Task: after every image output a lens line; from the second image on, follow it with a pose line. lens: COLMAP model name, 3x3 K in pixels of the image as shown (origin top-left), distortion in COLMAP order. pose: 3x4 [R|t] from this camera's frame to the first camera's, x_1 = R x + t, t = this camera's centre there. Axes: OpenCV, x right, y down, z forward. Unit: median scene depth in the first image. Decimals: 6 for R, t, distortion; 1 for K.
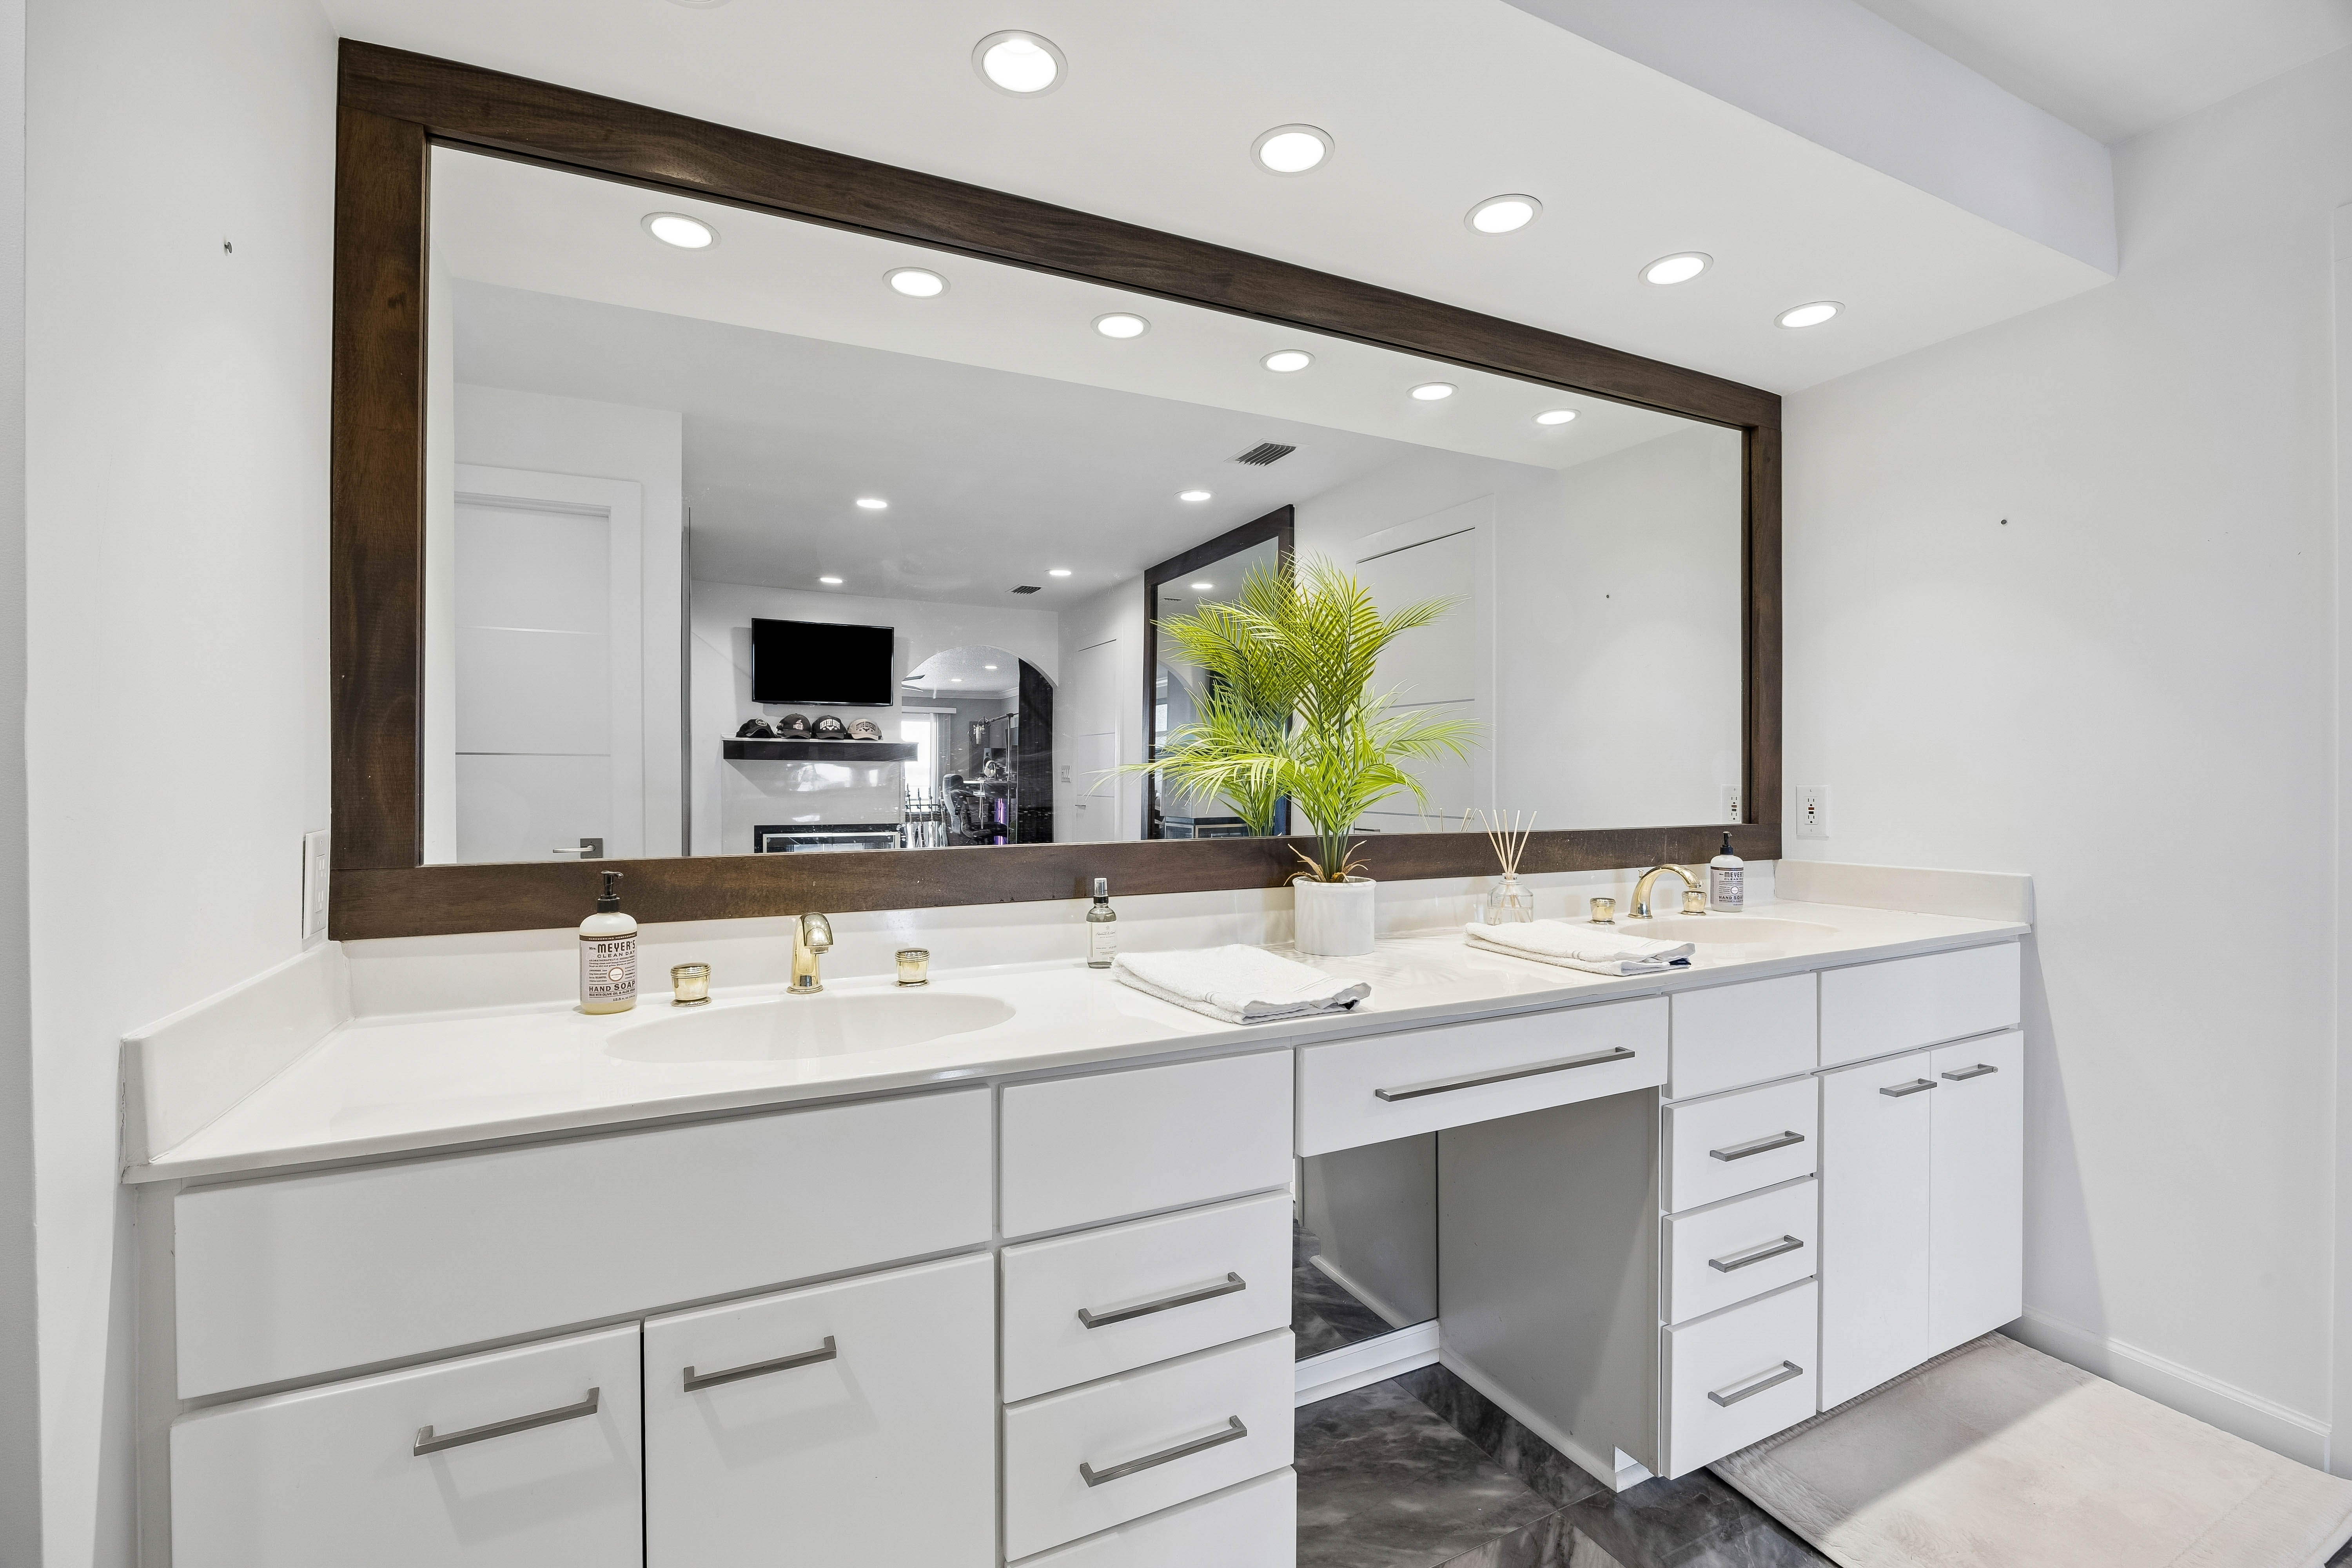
lens RADIAL K [[1016.1, 0, 1177.5], [0, 1016.1, 786.8], [0, 0, 1]] dist [-0.019131, 0.000996]
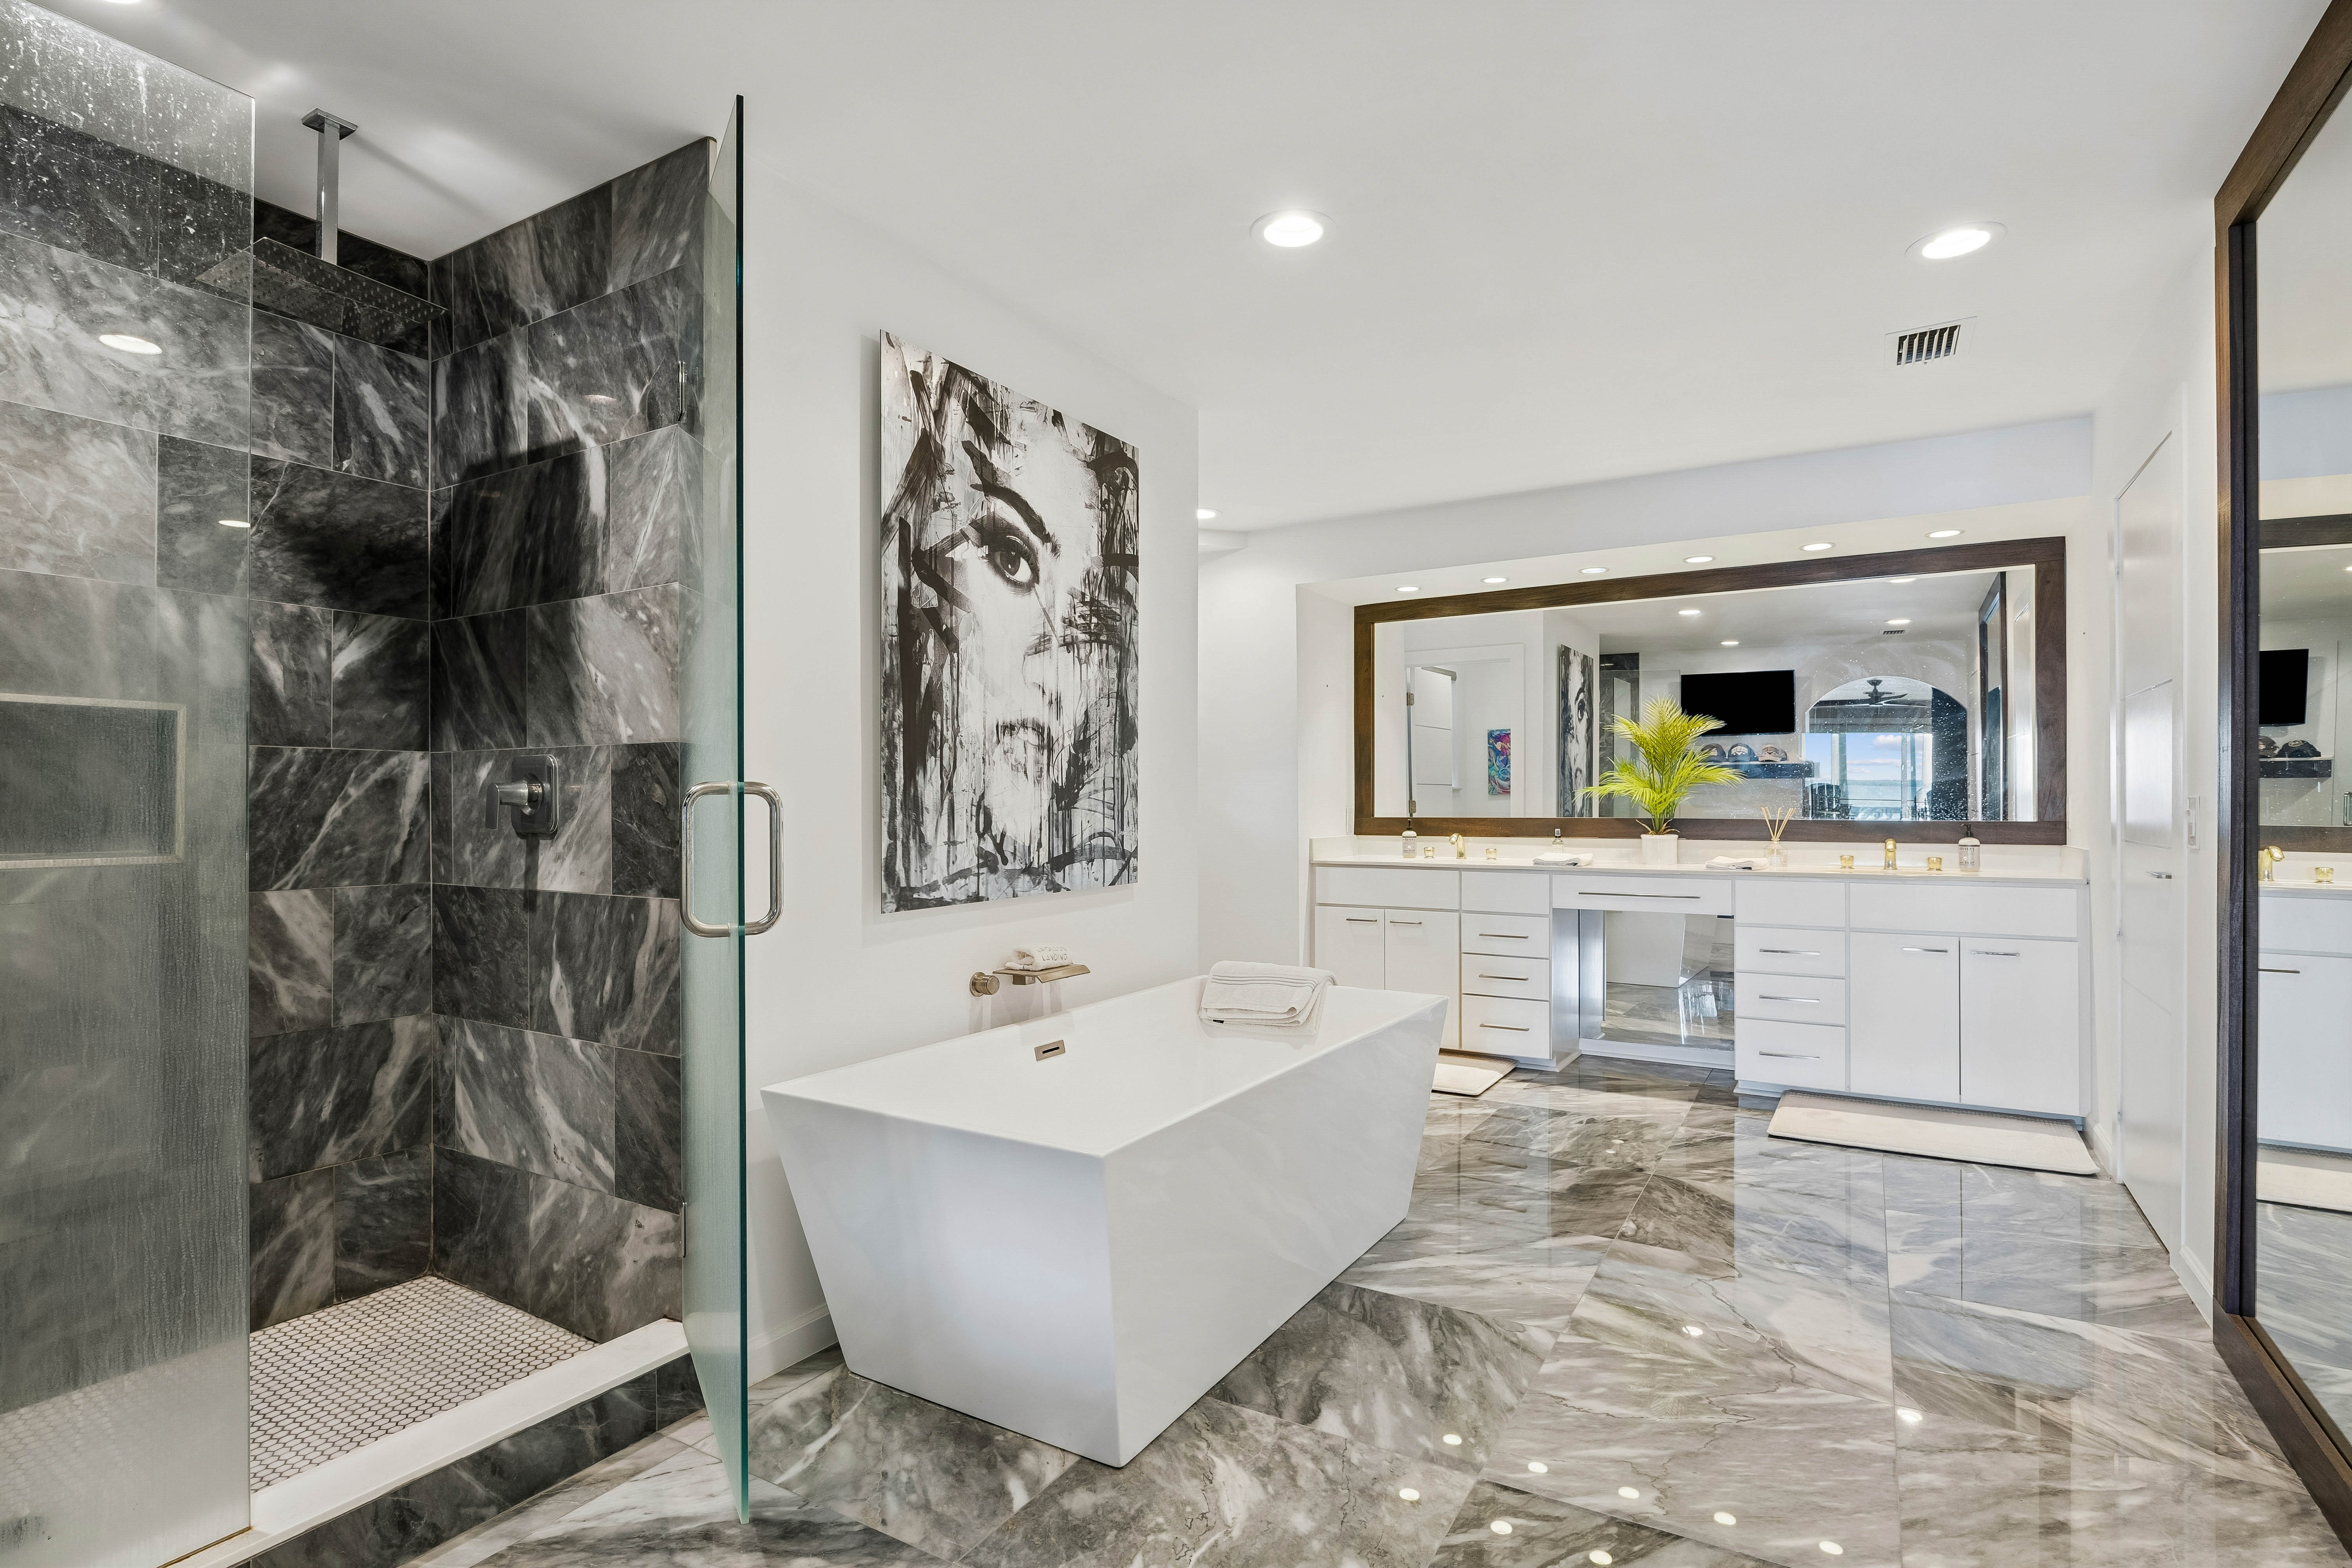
lens RADIAL K [[1154.4, 0, 1189.8], [0, 1154.4, 791.4], [0, 0, 1]] dist [-0.005931, -0.001349]
pose [[0.547096, -0.003921, -0.837061, 2.129732], [-0.002590, 0.999976, -0.006377, 0.010466], [0.837066, 0.005657, 0.547073, -1.659922]]
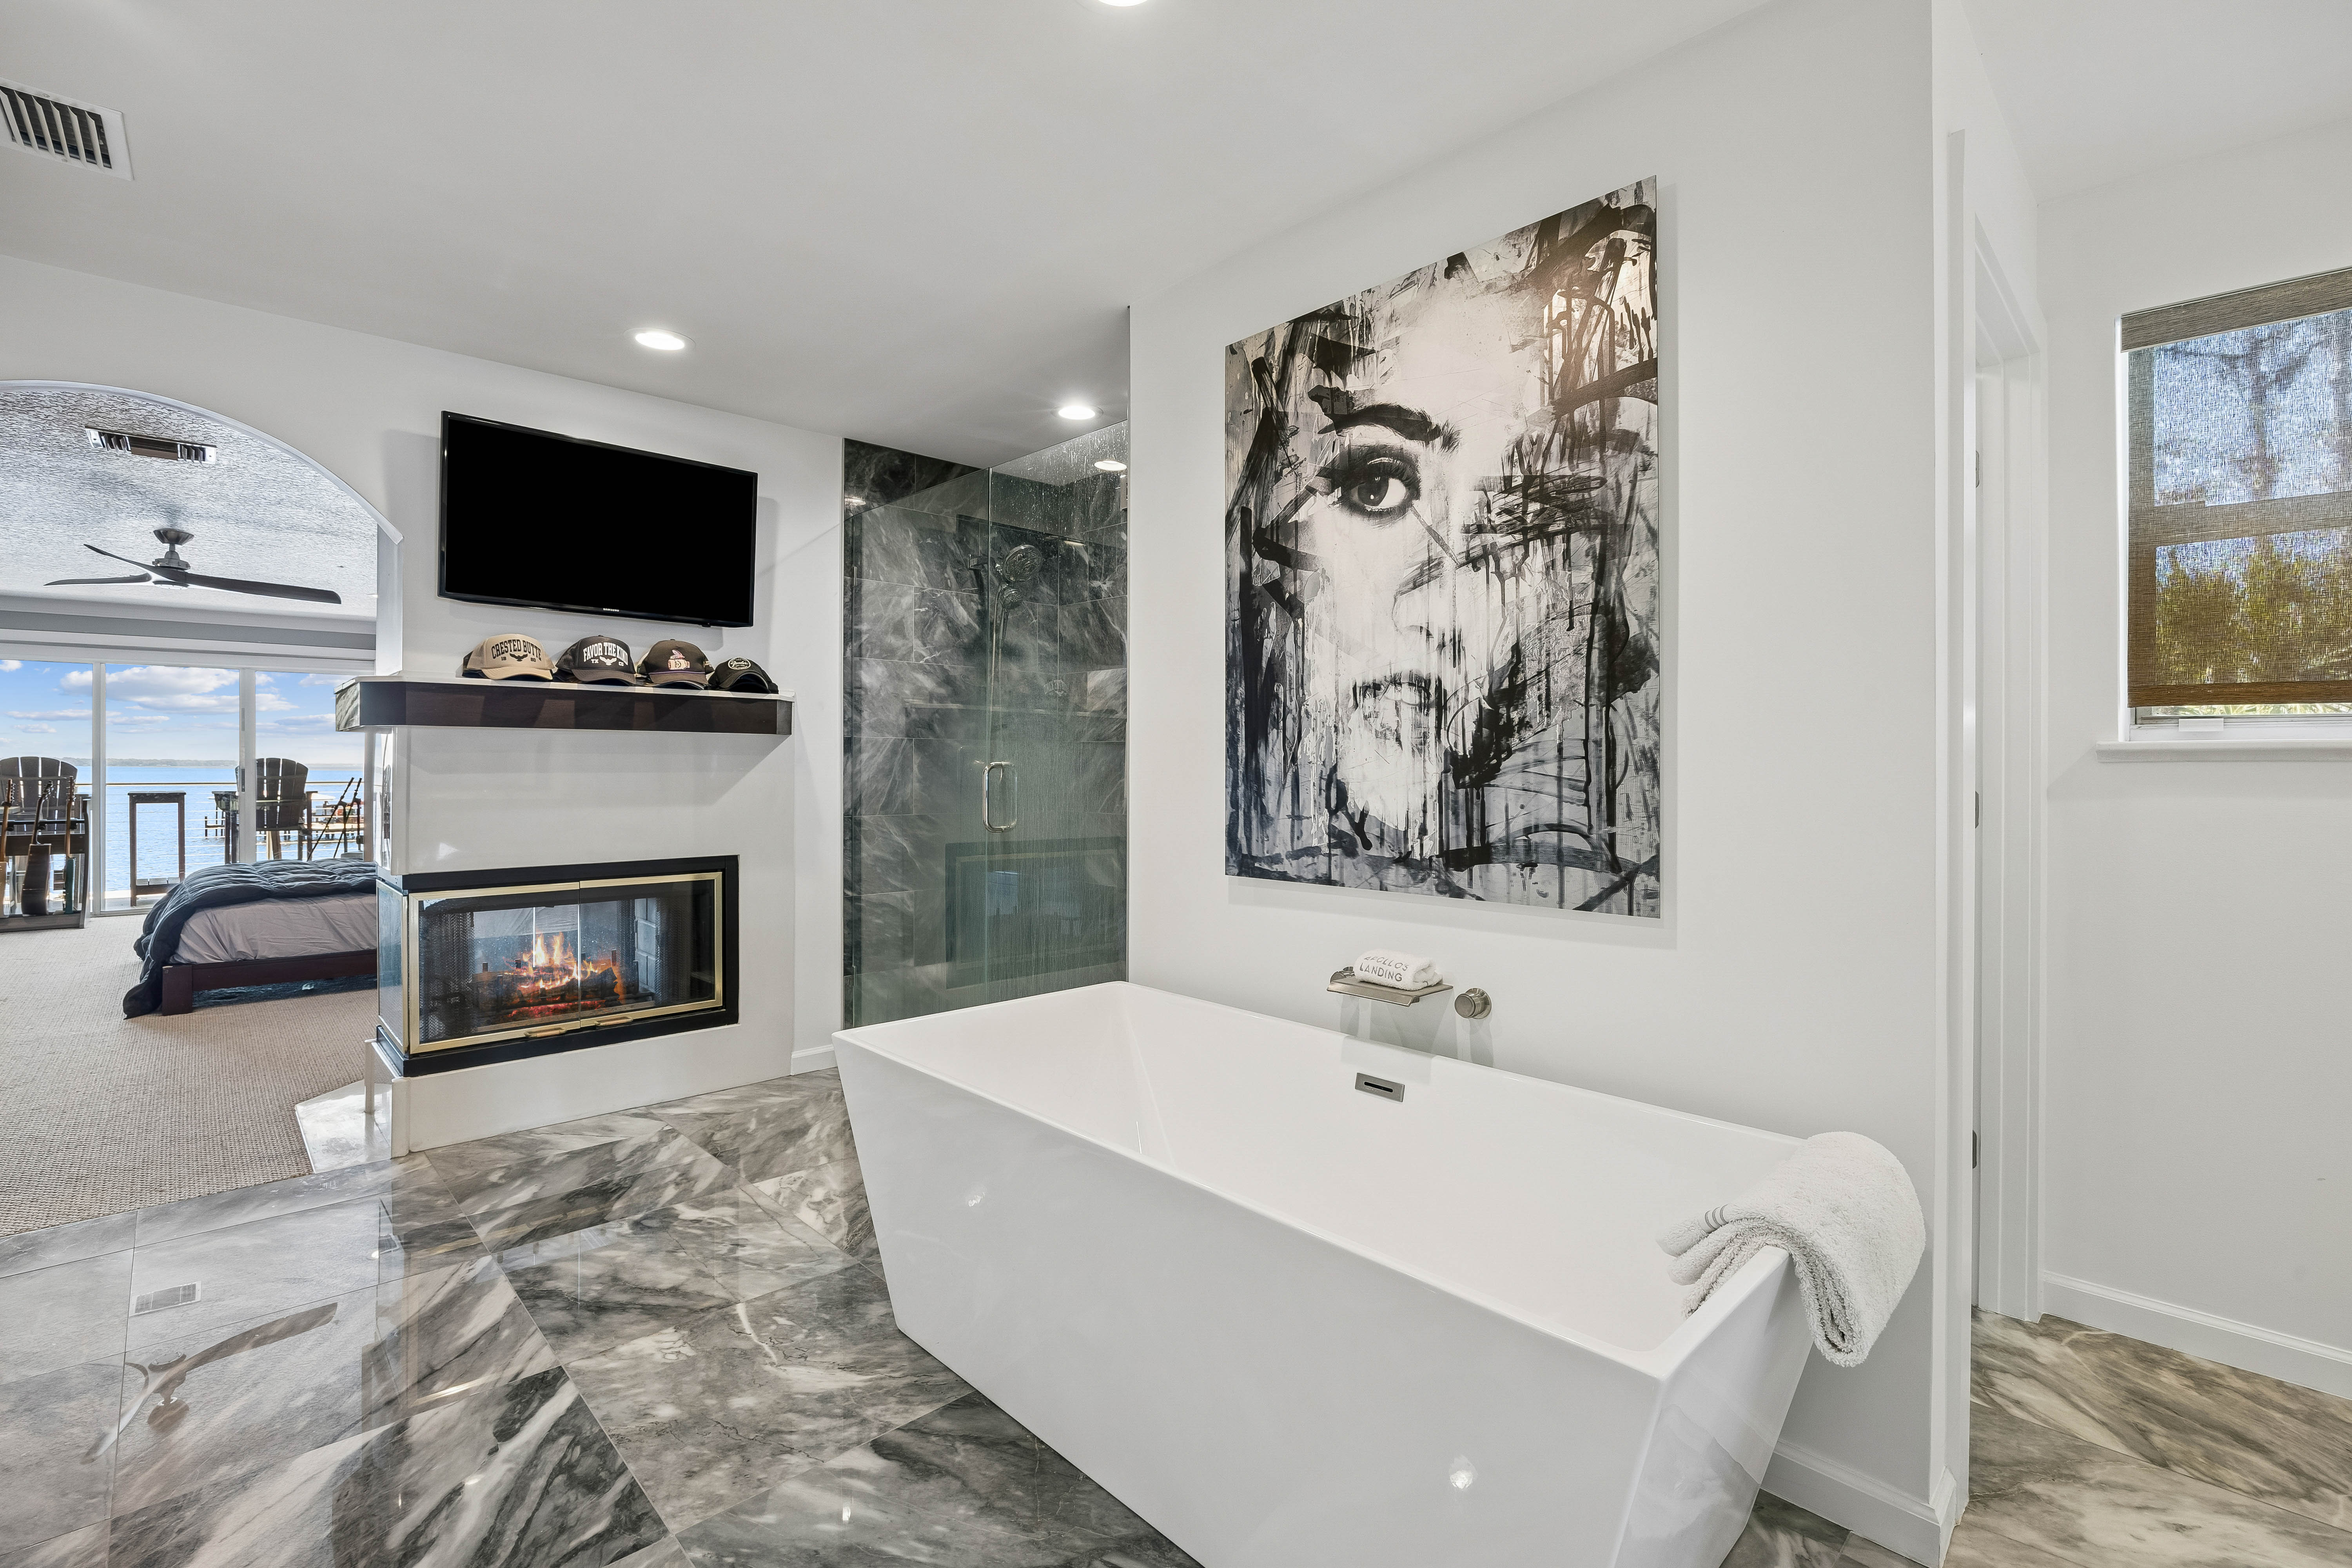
lens RADIAL K [[1016.1, 0, 1170.1], [0, 1016.1, 766.9], [0, 0, 1]] dist [-0.019131, 0.000996]
pose [[-0.950291, -0.003463, -0.311344, 1.101101], [-0.004314, 0.999989, 0.002047, 0.002865], [0.311333, 0.003288, -0.950295, 0.347803]]
